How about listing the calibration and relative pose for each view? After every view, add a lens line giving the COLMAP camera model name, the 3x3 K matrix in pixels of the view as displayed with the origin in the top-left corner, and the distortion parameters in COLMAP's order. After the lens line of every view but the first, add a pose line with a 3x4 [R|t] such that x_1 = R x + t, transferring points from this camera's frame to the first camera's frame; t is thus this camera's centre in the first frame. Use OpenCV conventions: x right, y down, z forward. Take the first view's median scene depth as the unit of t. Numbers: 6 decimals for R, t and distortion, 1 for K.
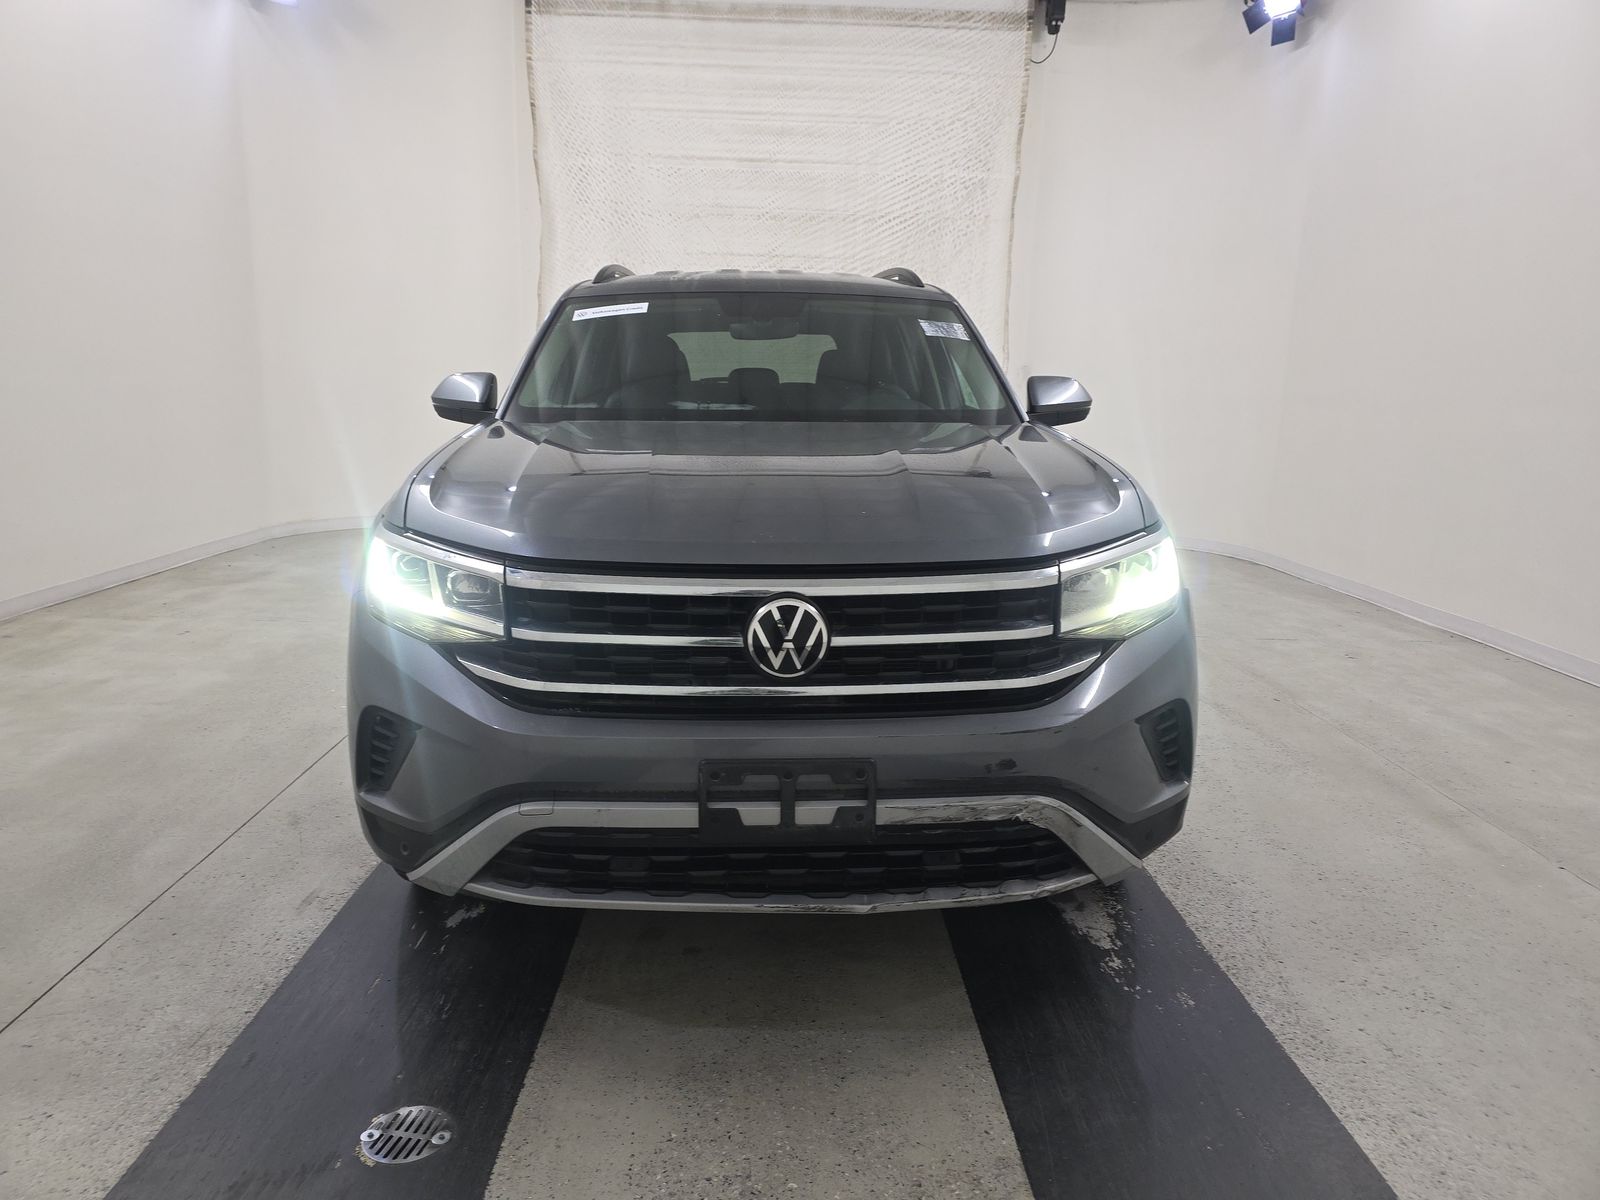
lens RADIAL K [[1074.8, 0, 796.4], [0, 1074.8, 607.5], [0, 0, 1]] dist [0.042323, -0.032064]
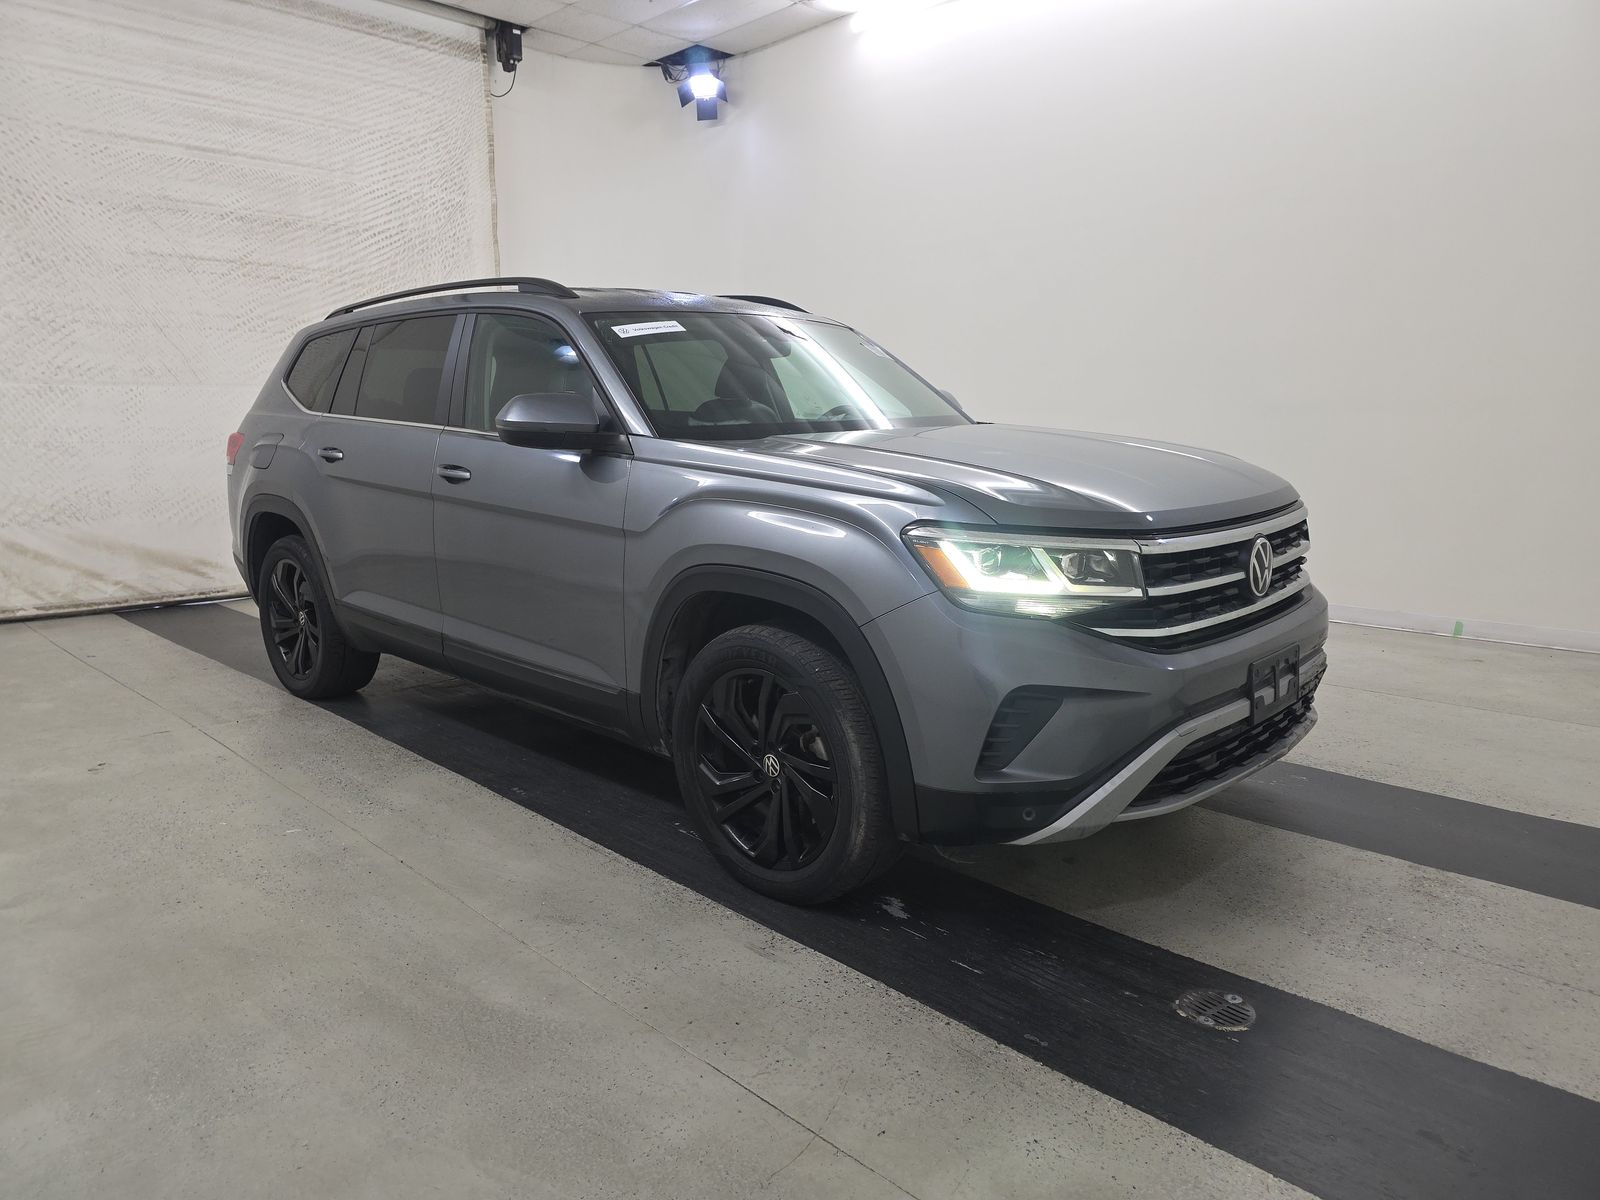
lens RADIAL K [[1074.8, 0, 801.8], [0, 1074.8, 595.0], [0, 0, 1]] dist [0.042323, -0.032064]
pose [[0.717915, -0.142293, 0.681433, -0.337984], [0.165235, 0.985743, 0.031755, -0.019040], [-0.676236, 0.089799, 0.731191, 0.091123]]
